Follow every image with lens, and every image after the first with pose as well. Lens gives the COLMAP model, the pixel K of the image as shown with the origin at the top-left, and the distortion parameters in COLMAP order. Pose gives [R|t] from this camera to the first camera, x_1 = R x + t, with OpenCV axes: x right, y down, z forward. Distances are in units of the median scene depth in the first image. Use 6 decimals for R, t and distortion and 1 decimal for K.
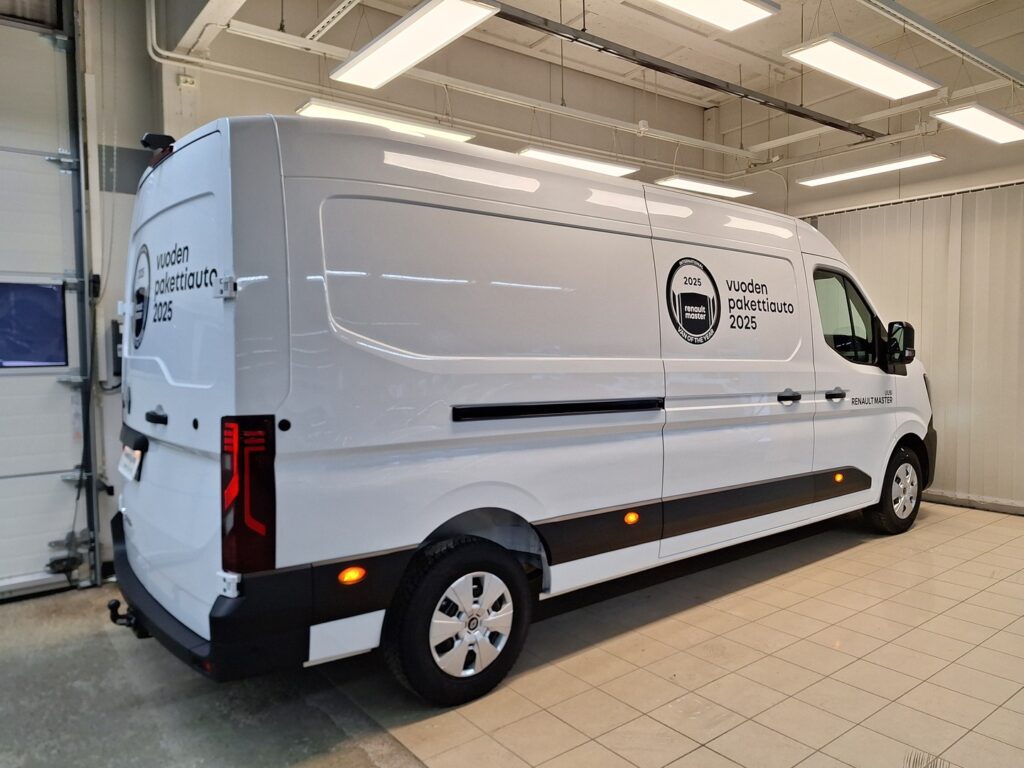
lens RADIAL K [[712.0, 0, 512.0], [0, 712.0, 384.0], [0, 0, 1]] dist [0.056458, -0.062804]
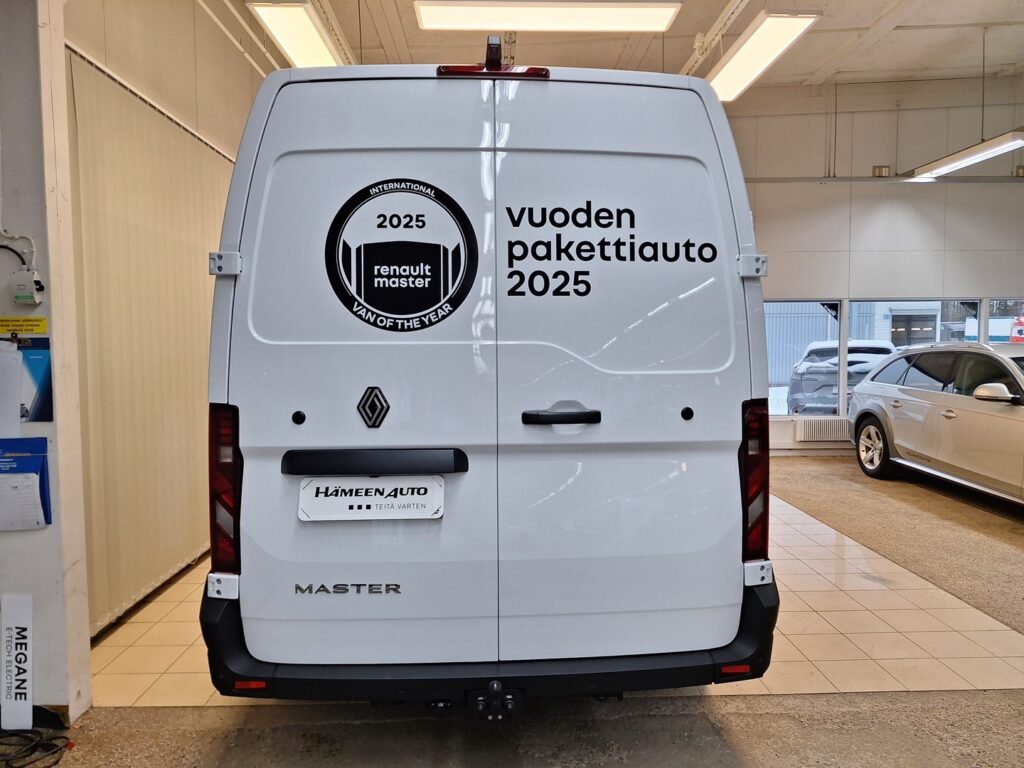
lens RADIAL K [[685.7, 0, 512.0], [0, 685.7, 384.0], [0, 0, 1]] dist [0.144047, -0.050401]
pose [[0.581772, -0.046716, 0.812009, -0.883086], [0.043967, 0.998696, 0.025956, -0.009346], [-0.812163, 0.020601, 0.583067, 0.466723]]
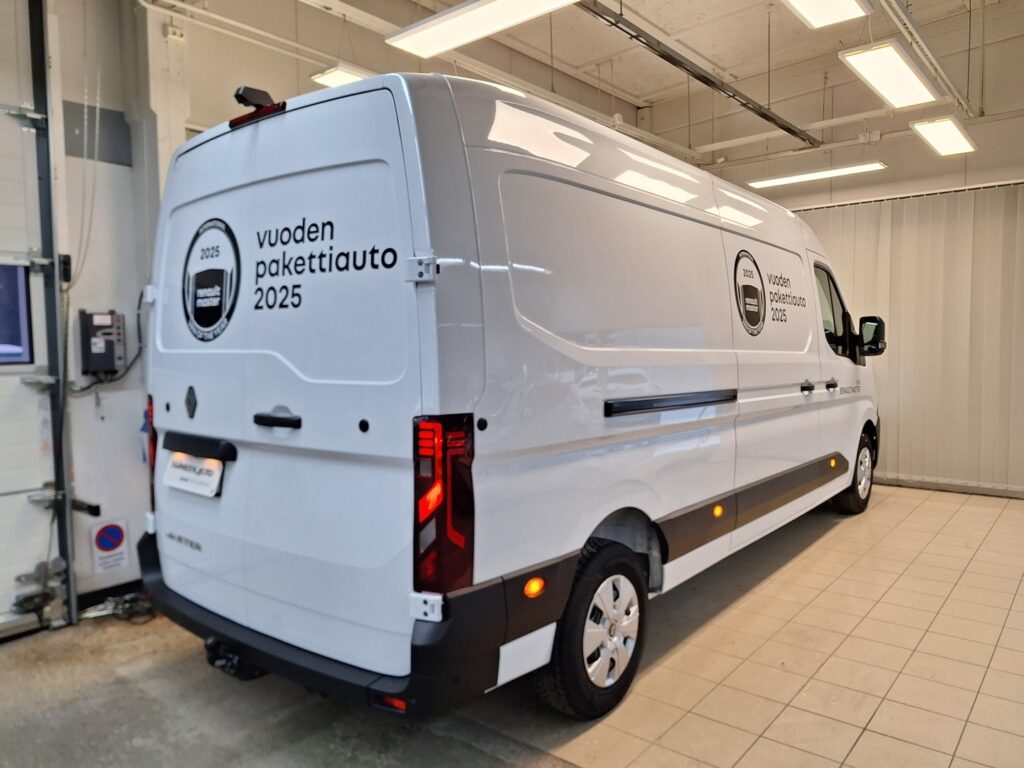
lens RADIAL K [[715.2, 0, 497.4], [0, 715.2, 386.6], [0, 0, 1]] dist [0.062076, -0.066352]
pose [[0.977306, -0.015650, 0.211252, -0.322712], [0.014023, 0.999859, 0.009198, 0.001316], [-0.211366, -0.006027, 0.977388, 0.081032]]
